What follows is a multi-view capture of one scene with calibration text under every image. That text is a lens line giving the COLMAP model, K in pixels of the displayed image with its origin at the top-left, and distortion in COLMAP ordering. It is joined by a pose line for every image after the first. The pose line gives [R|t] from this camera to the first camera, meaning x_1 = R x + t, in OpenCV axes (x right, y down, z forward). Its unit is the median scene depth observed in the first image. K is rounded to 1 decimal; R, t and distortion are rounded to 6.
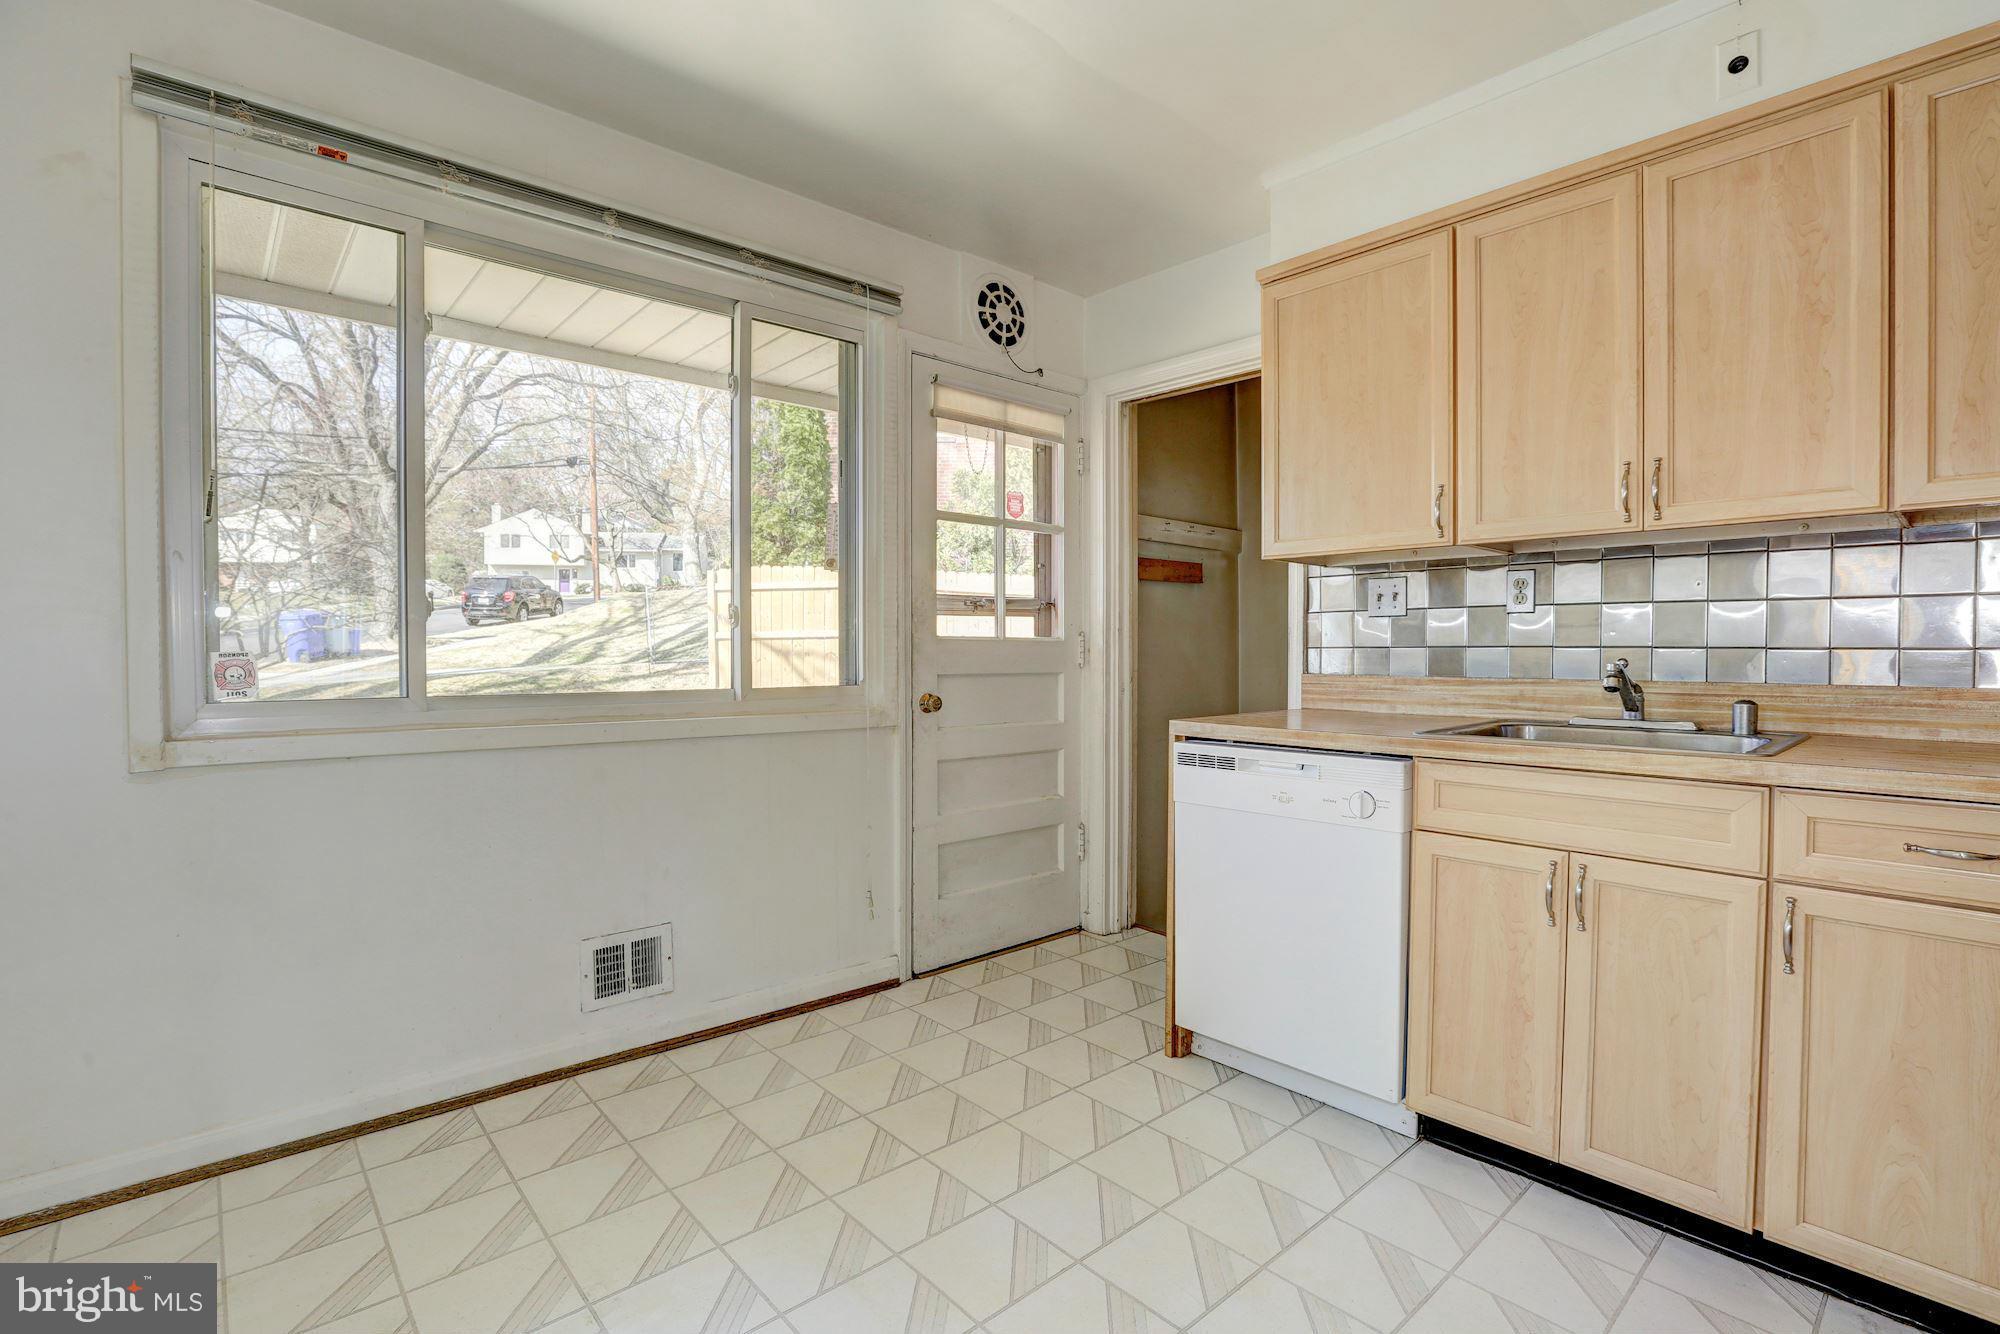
lens RADIAL K [[939.0, 0, 995.6], [0, 939.0, 663.7], [0, 0, 1]] dist [-0.052306, 0.009062]
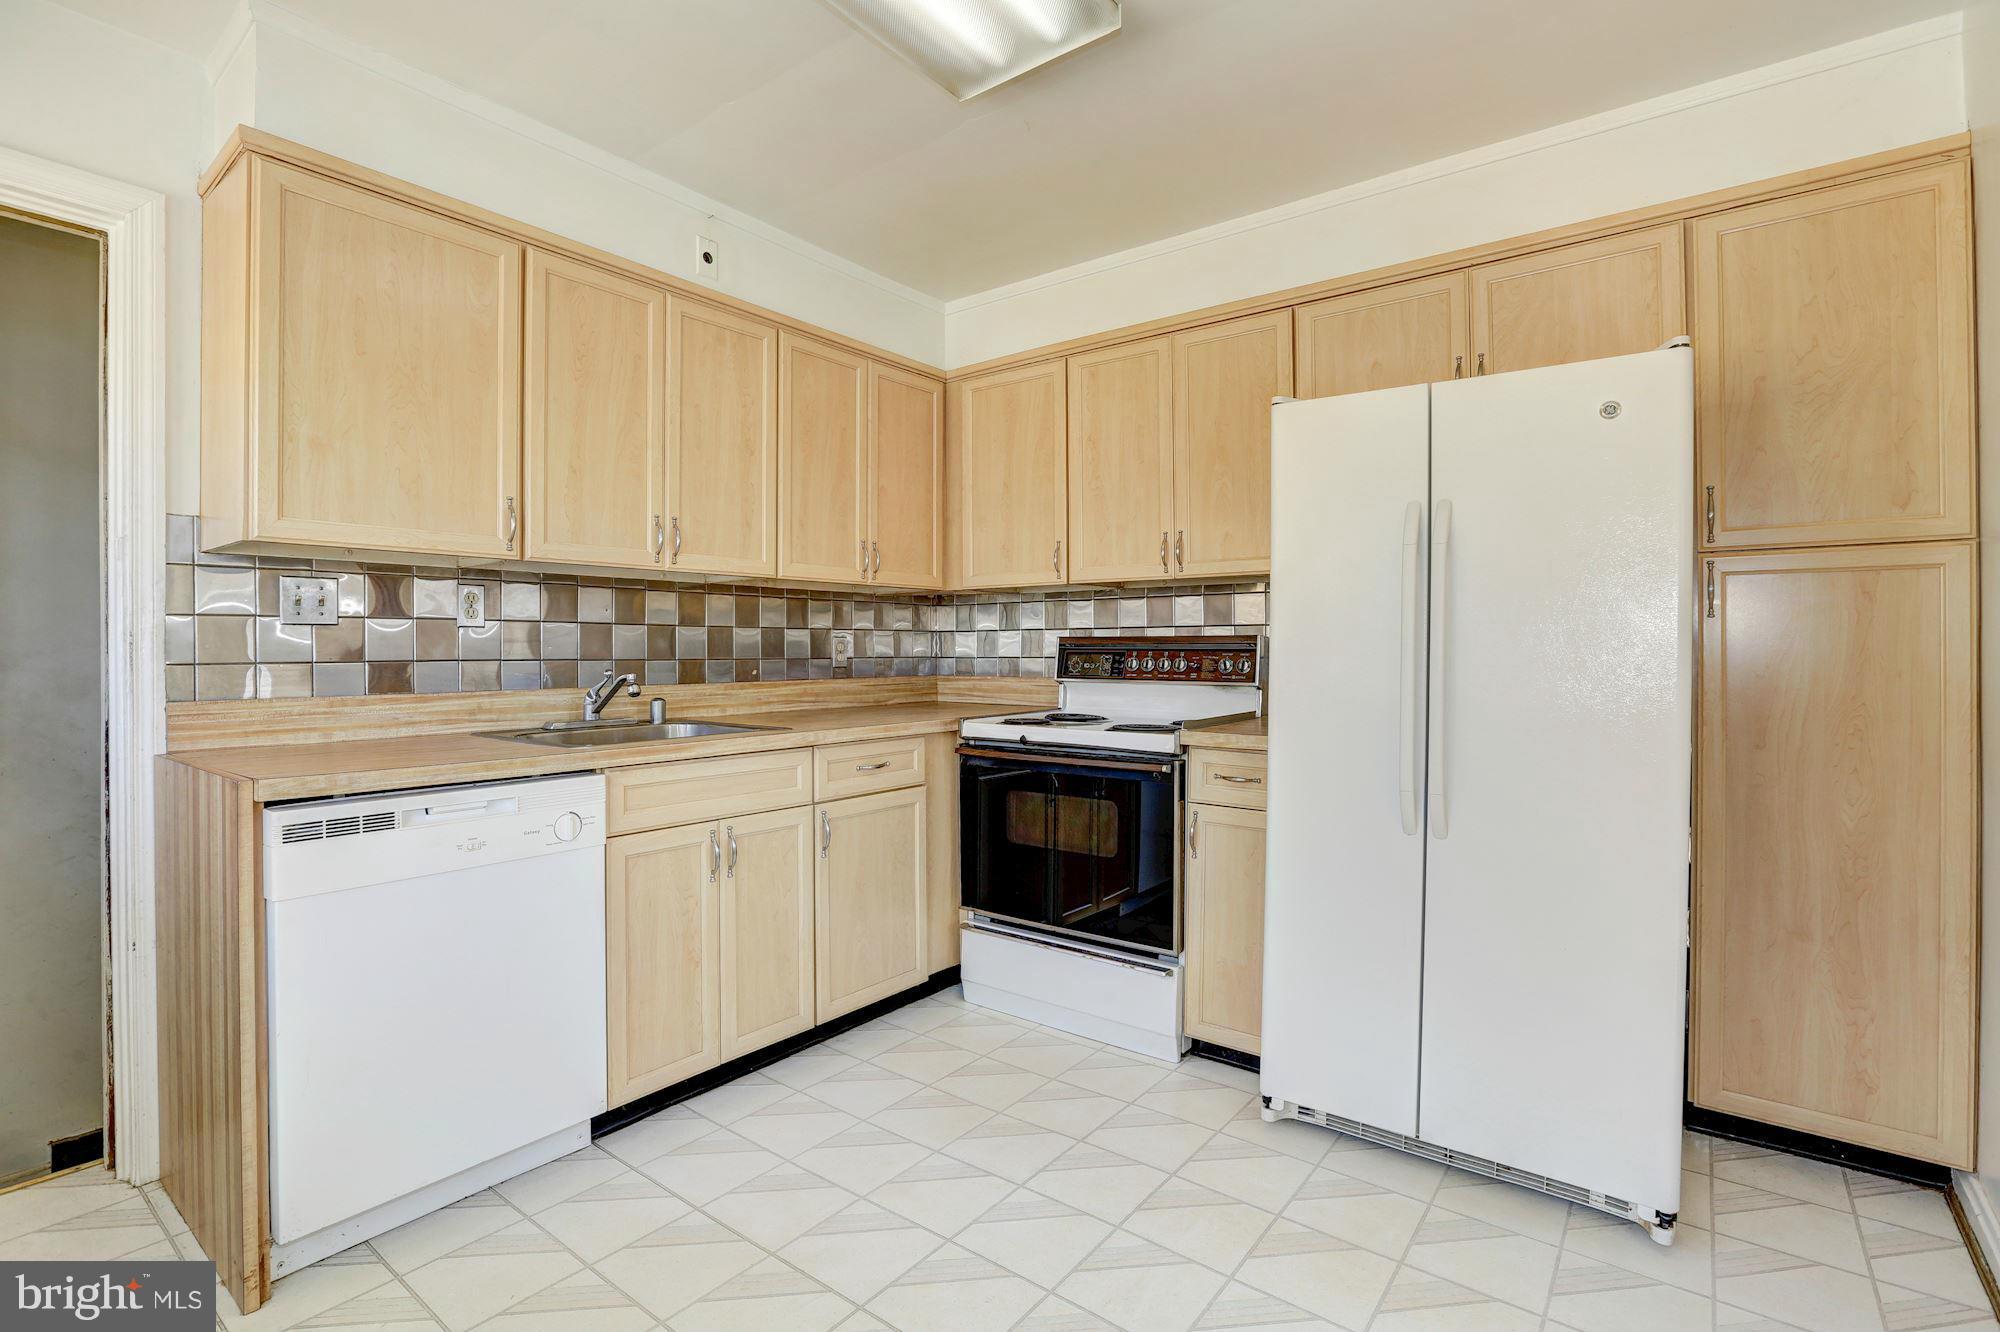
lens RADIAL K [[939.0, 0, 985.3], [0, 939.0, 648.7], [0, 0, 1]] dist [-0.052306, 0.009062]
pose [[-0.197168, 0.013228, 0.980281, -0.580808], [0.024942, 0.999653, -0.008473, -0.009983], [-0.980052, 0.022779, -0.197429, 0.702289]]
